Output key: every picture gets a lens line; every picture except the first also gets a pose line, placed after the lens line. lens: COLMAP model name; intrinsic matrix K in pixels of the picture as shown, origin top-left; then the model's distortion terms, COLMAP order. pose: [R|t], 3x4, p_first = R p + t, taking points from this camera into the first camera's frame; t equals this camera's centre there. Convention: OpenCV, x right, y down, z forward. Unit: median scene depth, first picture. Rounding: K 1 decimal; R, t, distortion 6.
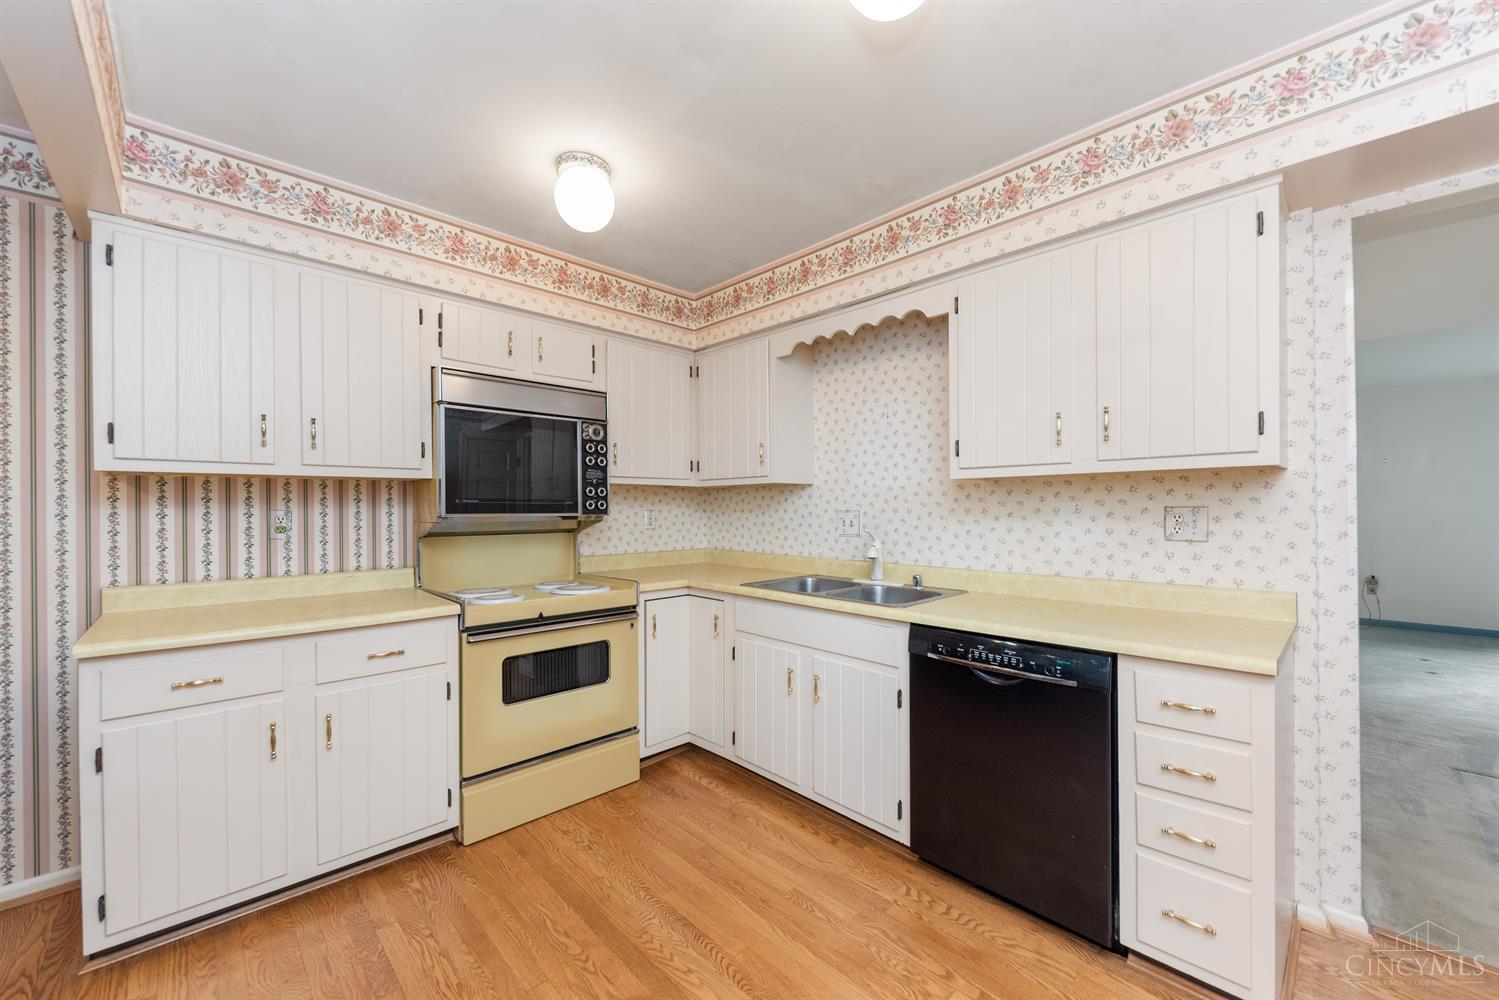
lens RADIAL K [[580.4, 0, 740.4], [0, 580.4, 509.5], [0, 0, 1]] dist [-0.000851, -0.001275]
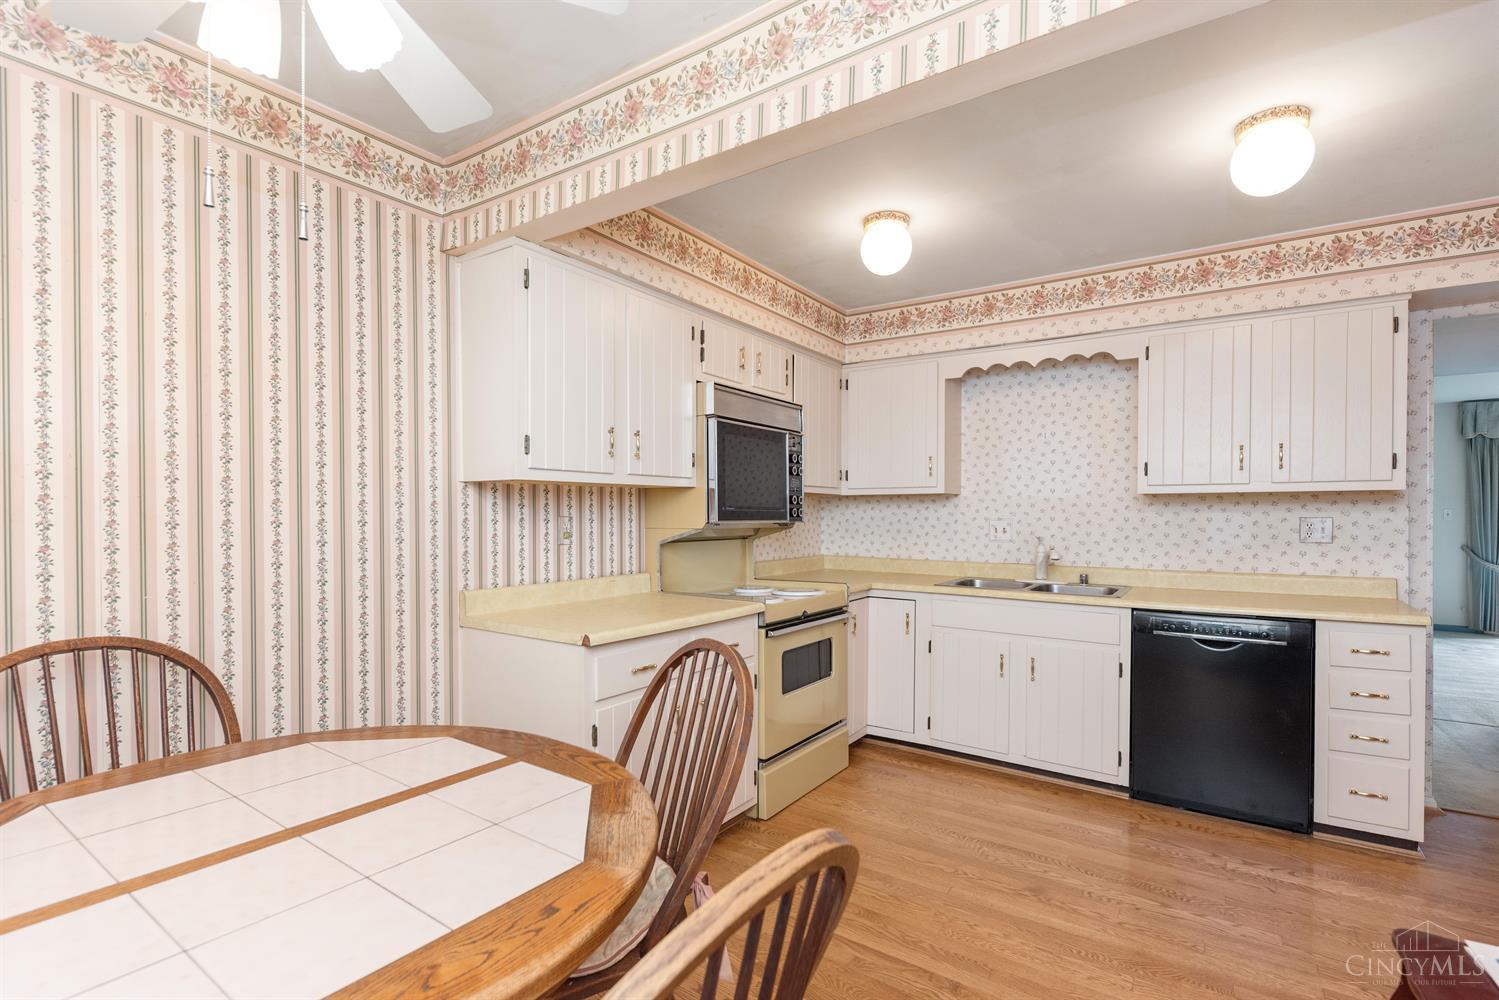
lens RADIAL K [[714.1, 0, 736.6], [0, 714.1, 520.6], [0, 0, 1]] dist [0.016968, -0.006659]
pose [[0.977530, 0.003854, 0.210760, -0.763259], [-0.005421, 0.999962, 0.006856, -0.001452], [-0.210726, -0.007844, 0.977514, -0.298528]]
